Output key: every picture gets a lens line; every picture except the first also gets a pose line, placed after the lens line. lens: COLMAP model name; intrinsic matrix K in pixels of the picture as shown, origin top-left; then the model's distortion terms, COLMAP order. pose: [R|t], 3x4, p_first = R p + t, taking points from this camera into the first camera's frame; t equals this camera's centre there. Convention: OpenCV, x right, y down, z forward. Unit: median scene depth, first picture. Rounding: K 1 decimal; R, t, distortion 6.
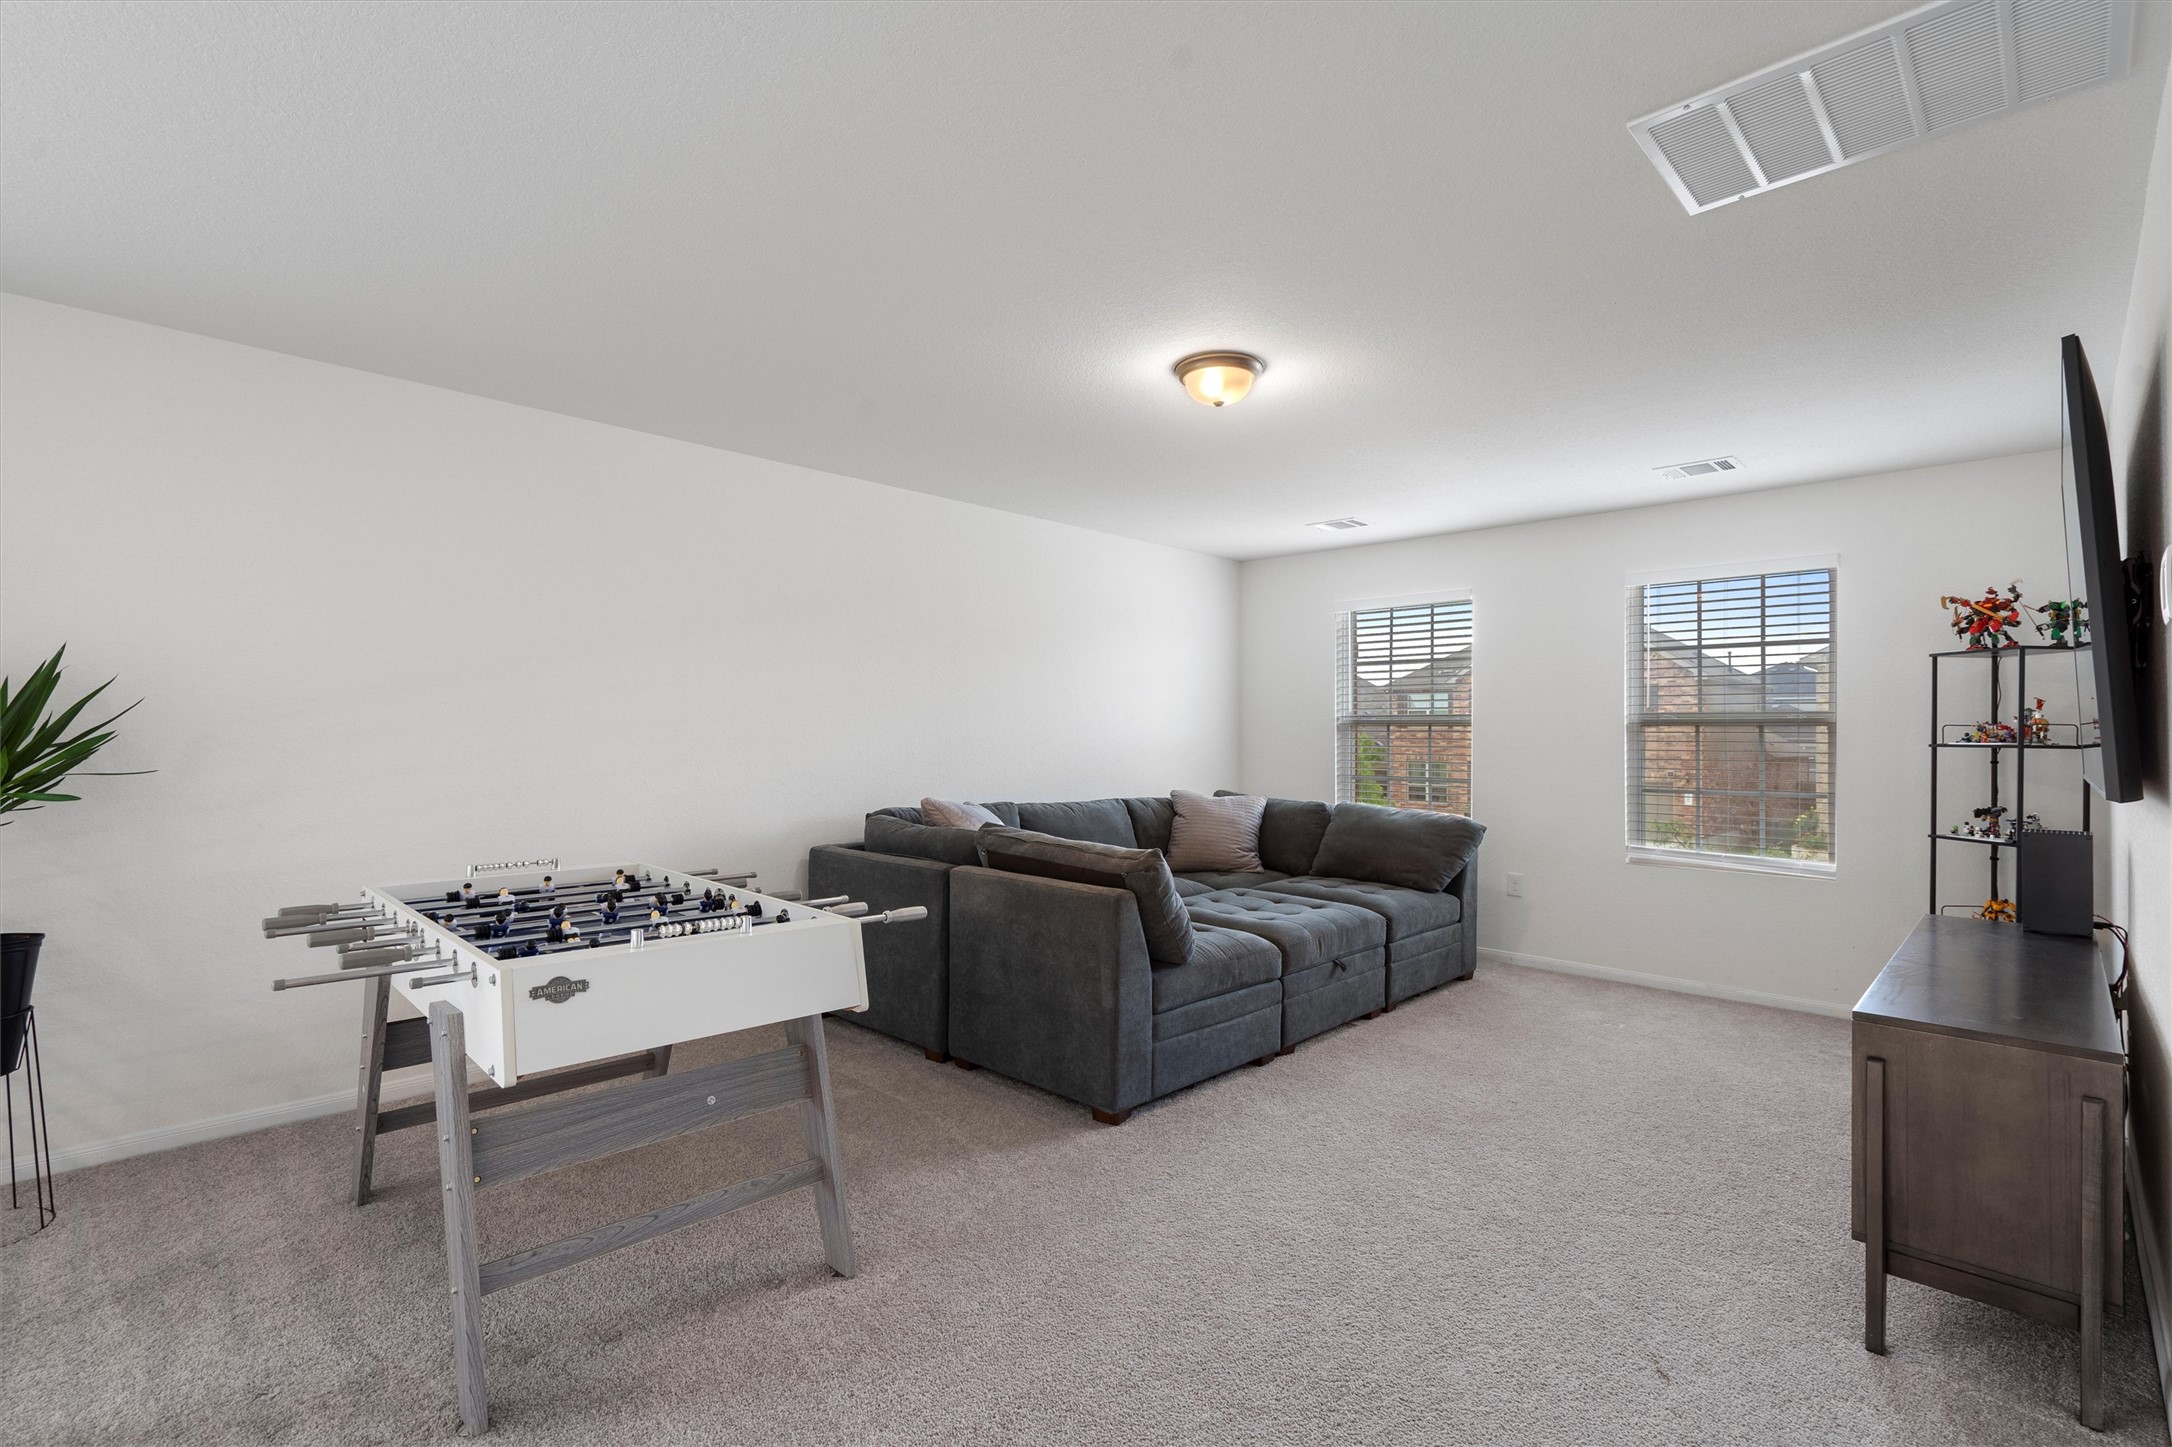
lens RADIAL K [[1007.3, 0, 1086.0], [0, 1007.3, 723.5], [0, 0, 1]] dist [-0.001245, -0.000005]
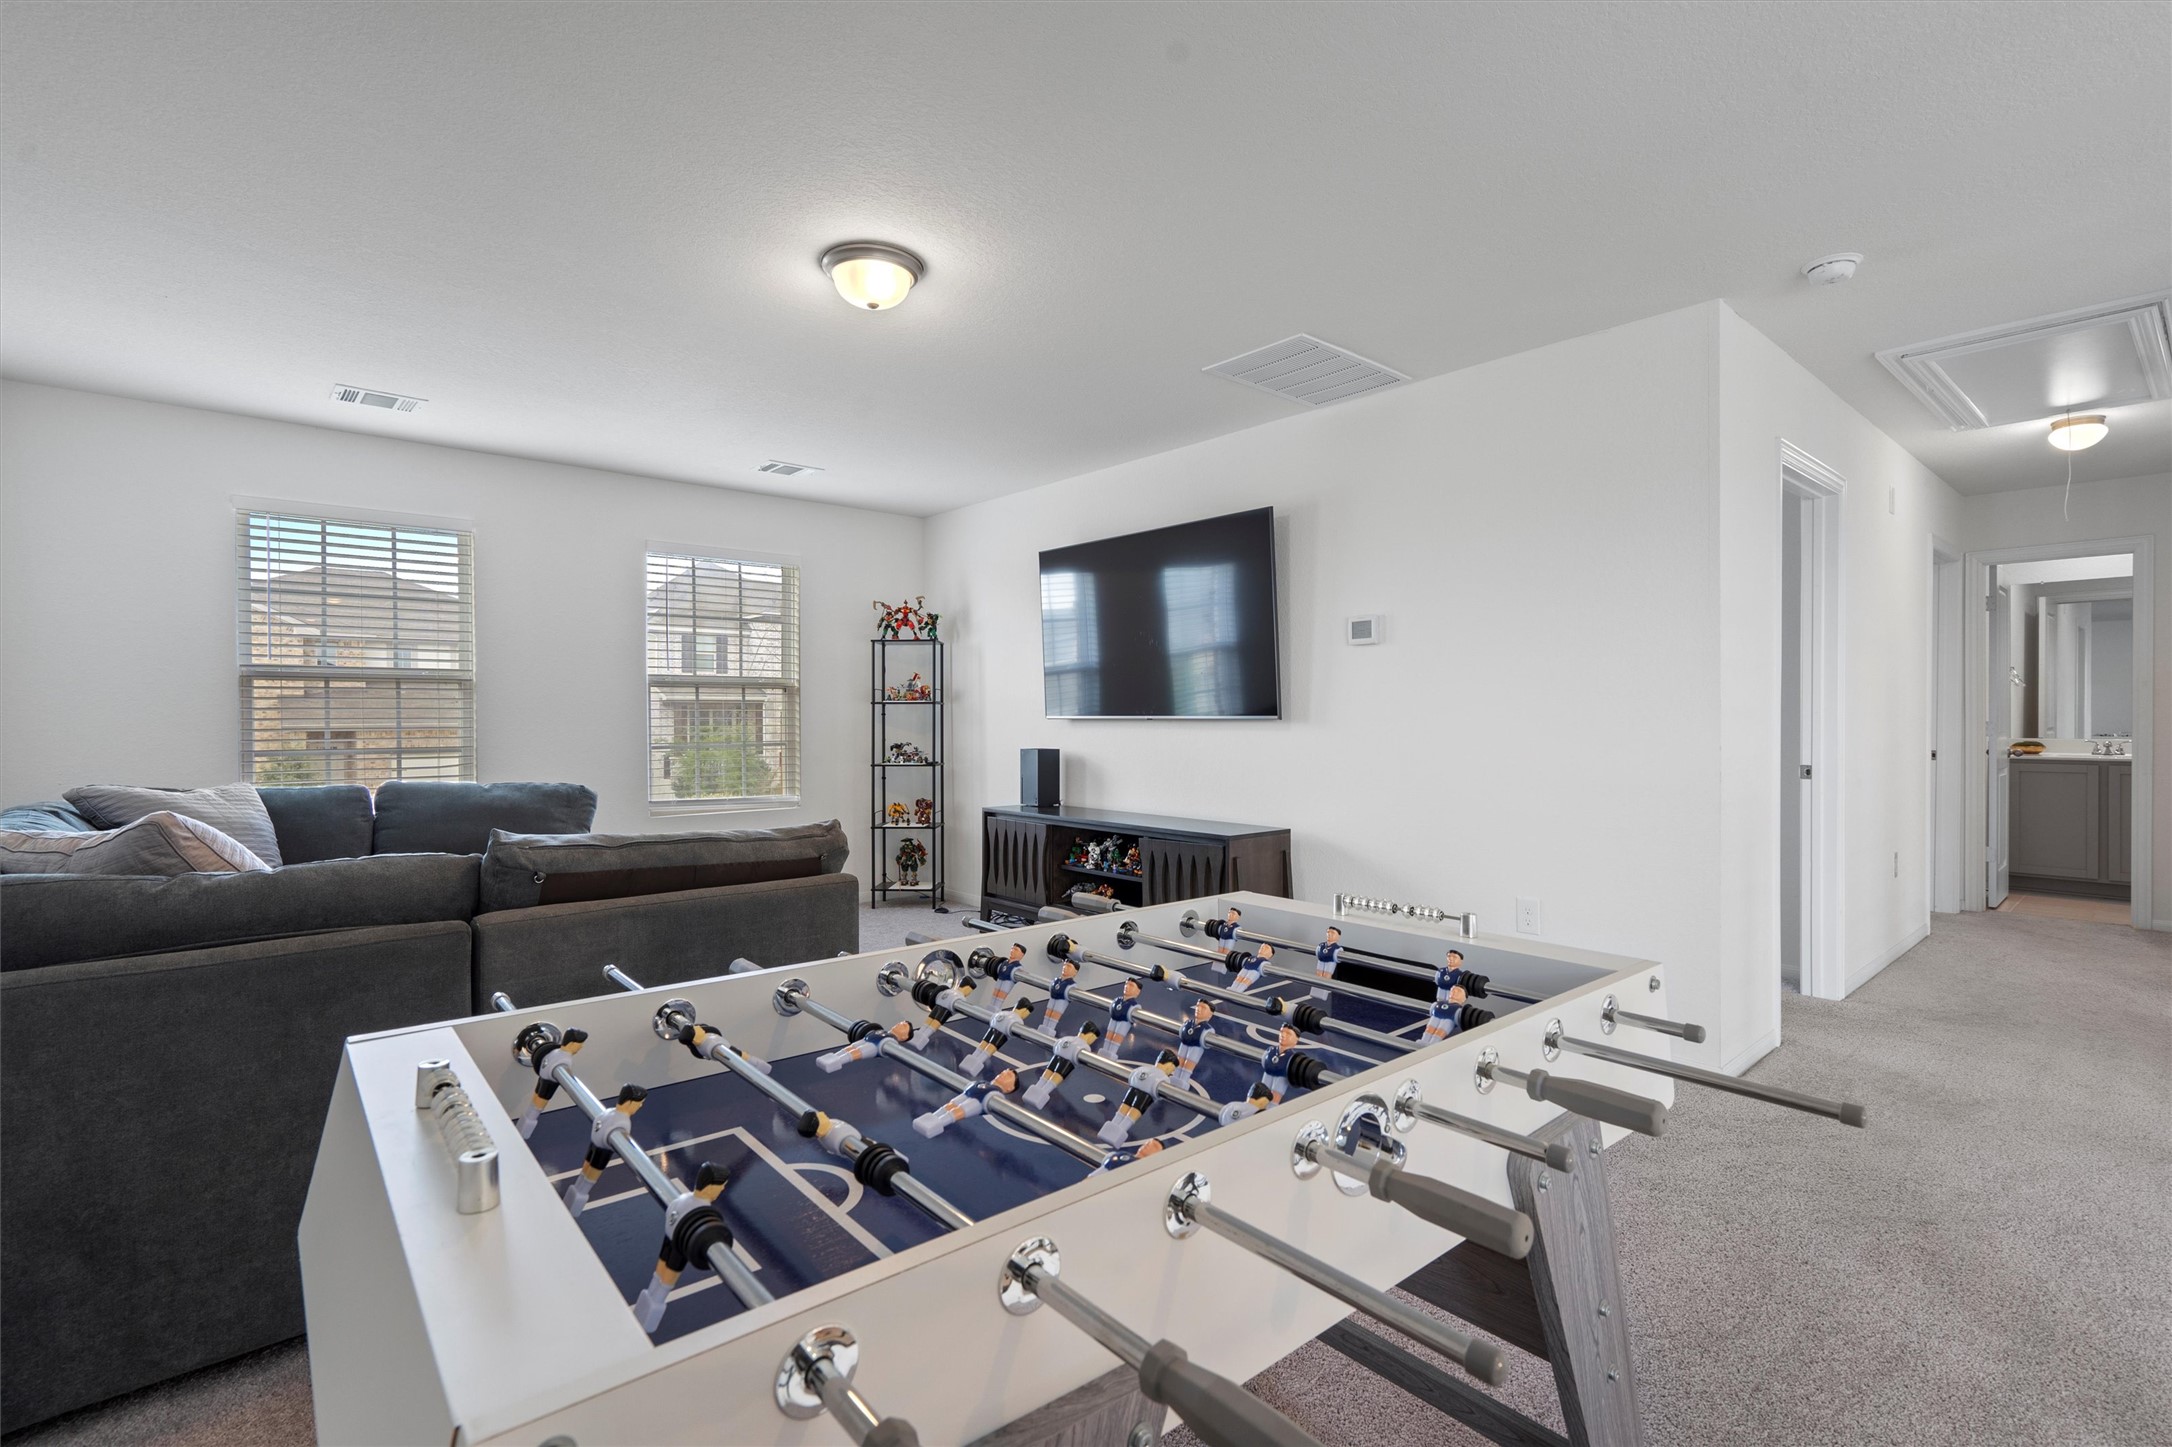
lens RADIAL K [[1007.3, 0, 1086.0], [0, 1007.3, 723.5], [0, 0, 1]] dist [-0.001245, -0.000005]
pose [[0.093697, -0.026649, 0.995244, -0.362530], [-0.020306, 0.999383, 0.028671, 0.001057], [-0.995394, -0.022895, 0.093098, 0.368096]]
